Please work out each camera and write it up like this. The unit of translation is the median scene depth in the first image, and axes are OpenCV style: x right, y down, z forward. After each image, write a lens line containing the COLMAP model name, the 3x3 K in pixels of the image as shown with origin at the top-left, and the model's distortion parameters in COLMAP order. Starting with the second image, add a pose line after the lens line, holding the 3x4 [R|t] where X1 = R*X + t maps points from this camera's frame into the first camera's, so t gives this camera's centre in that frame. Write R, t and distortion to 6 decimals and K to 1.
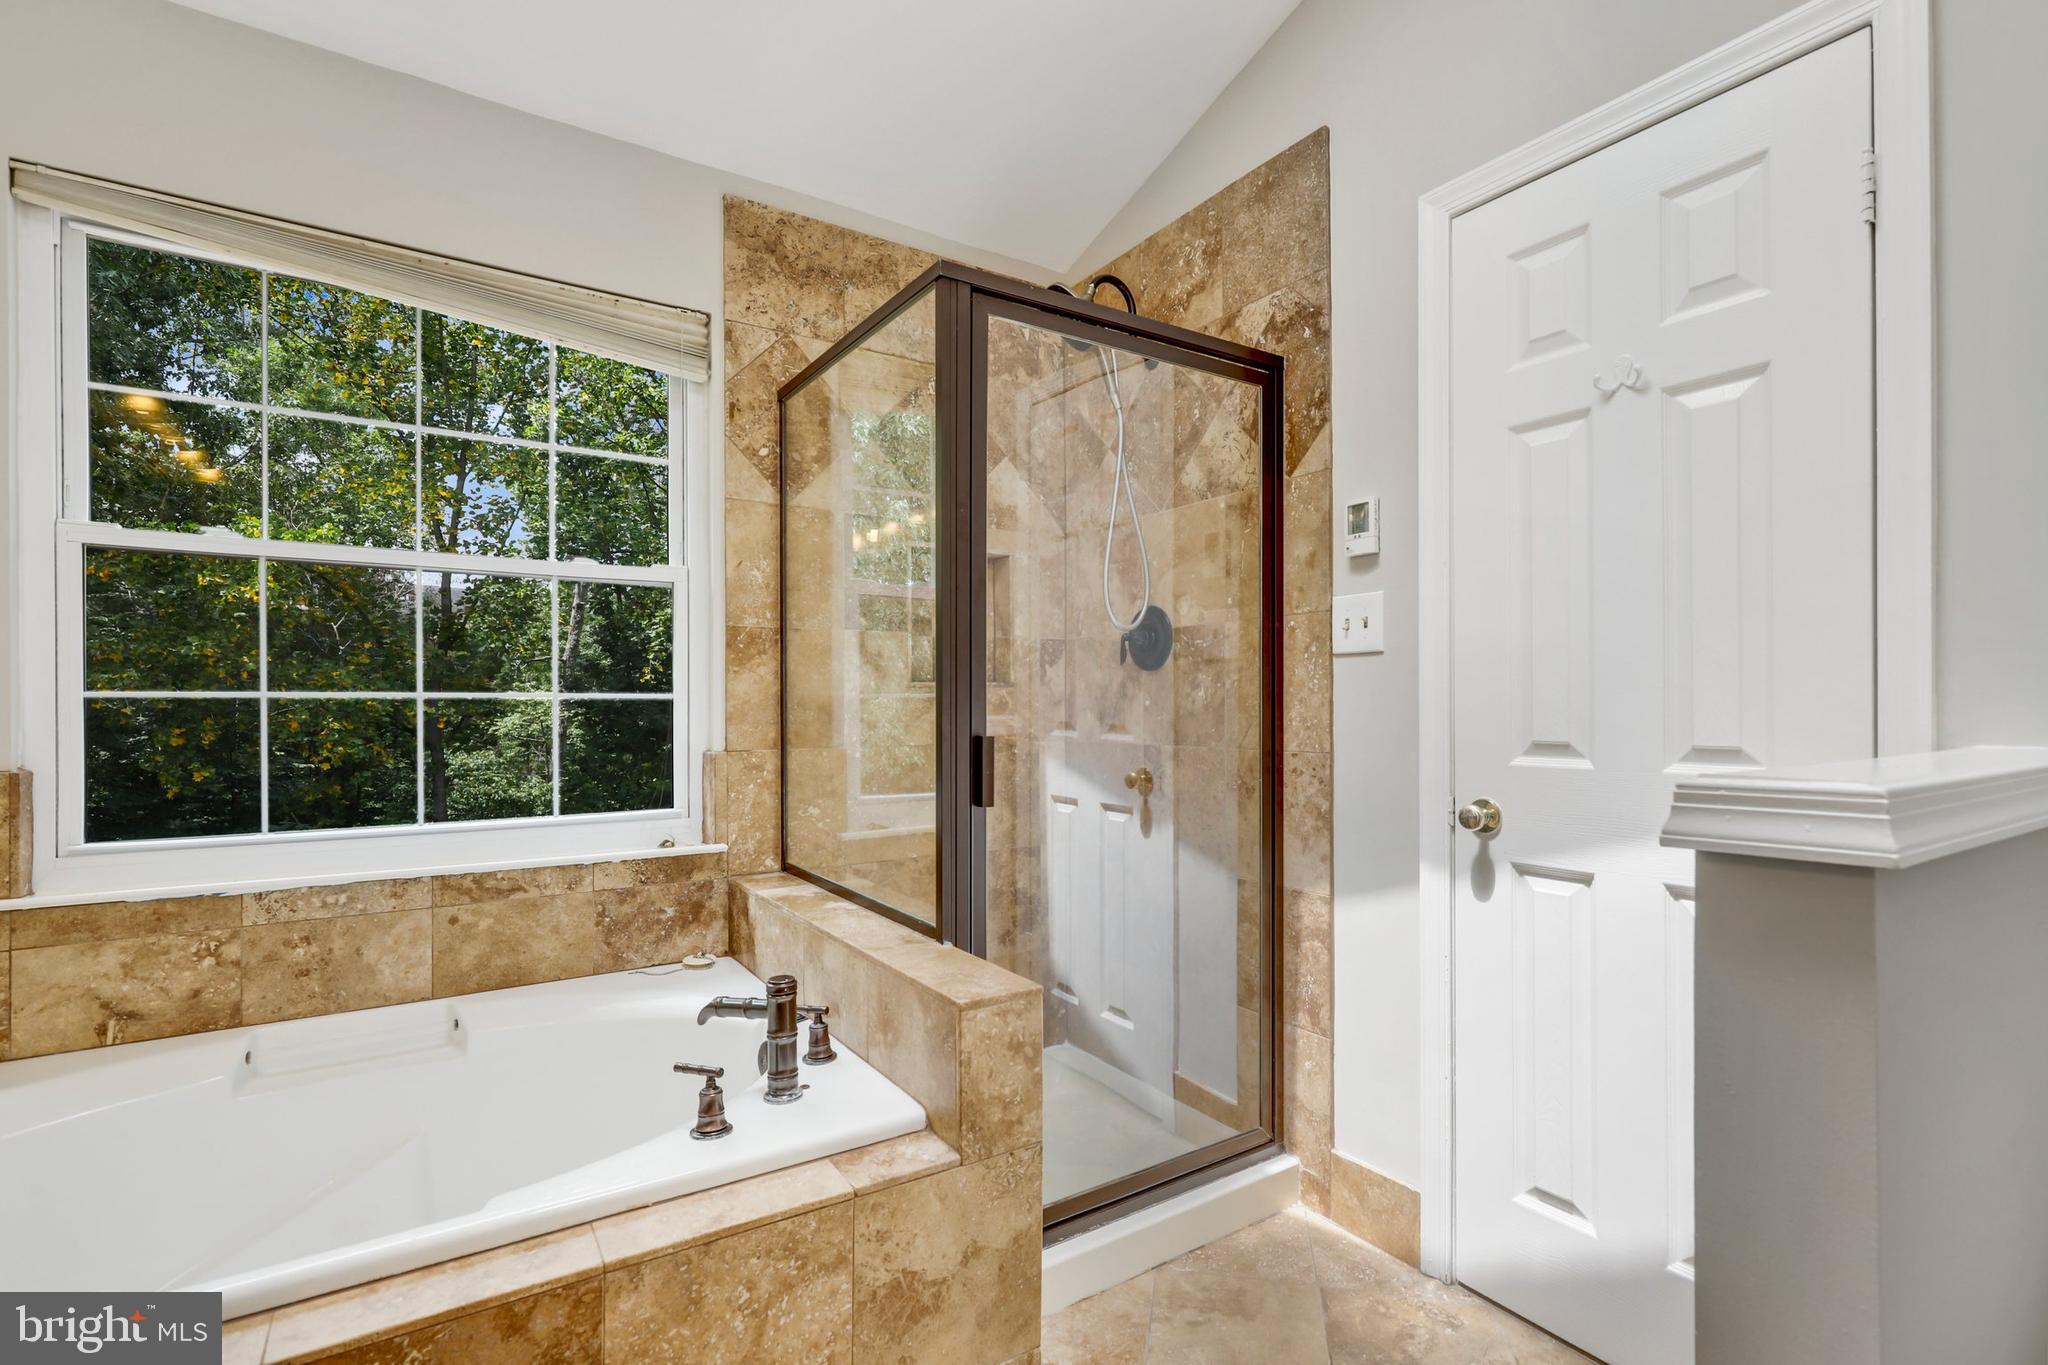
lens RADIAL K [[933.5, 0, 1024.2], [0, 933.5, 699.0], [0, 0, 1]] dist [0.002498, 0.000663]
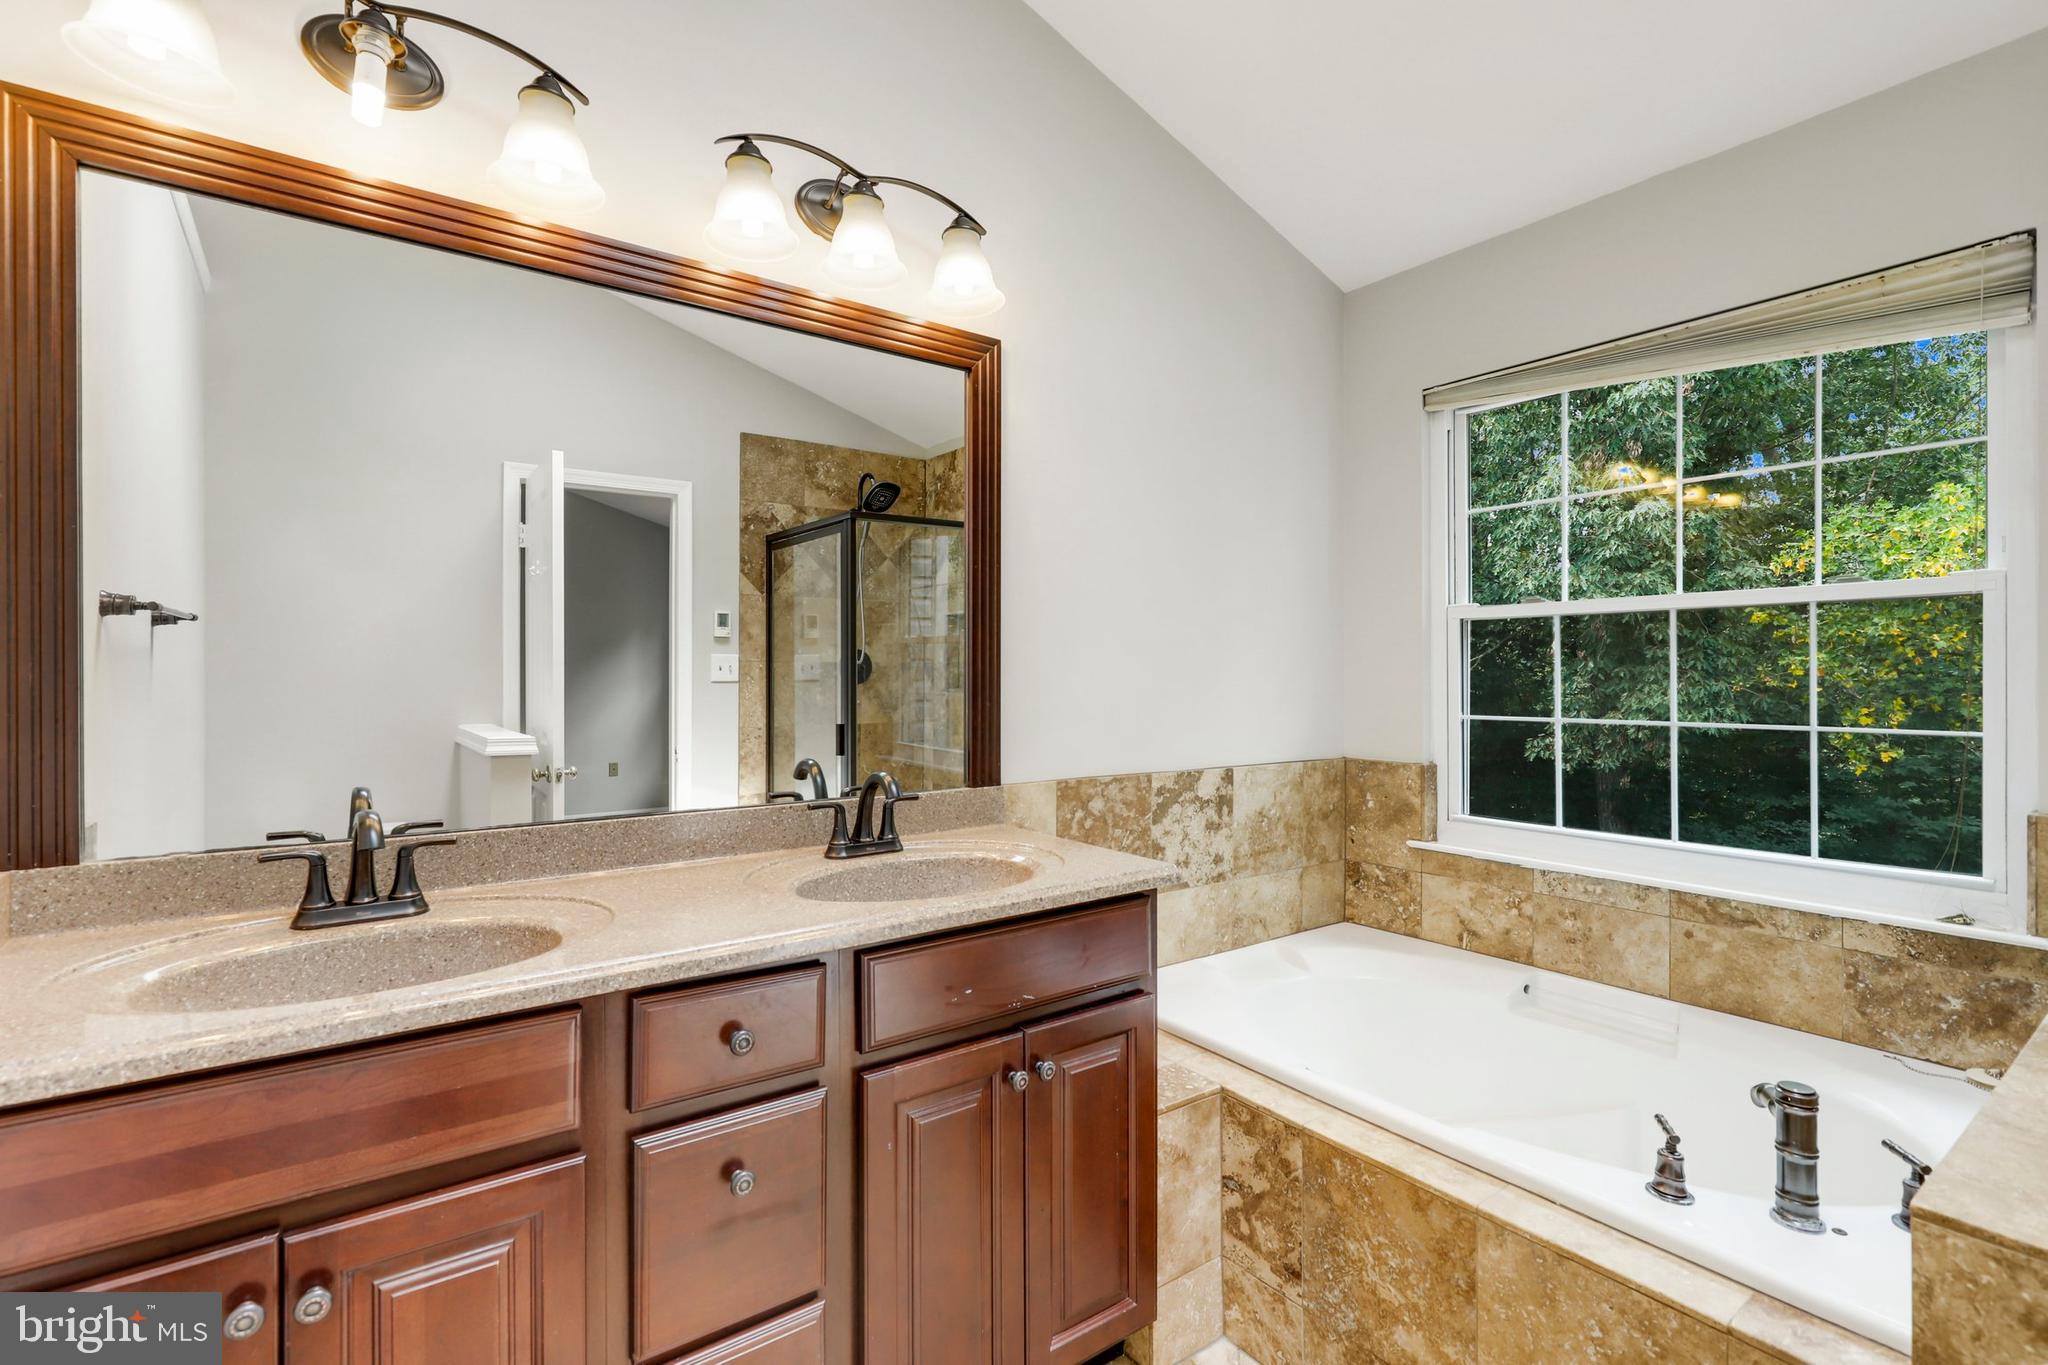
lens RADIAL K [[932.8, 0, 1020.2], [0, 932.8, 671.7], [0, 0, 1]] dist [0.000716, 0.000763]
pose [[0.055299, -0.004993, -0.998457, 0.438327], [0.006985, 0.999965, -0.004613, -0.069787], [0.998445, -0.006719, 0.055332, 0.171210]]
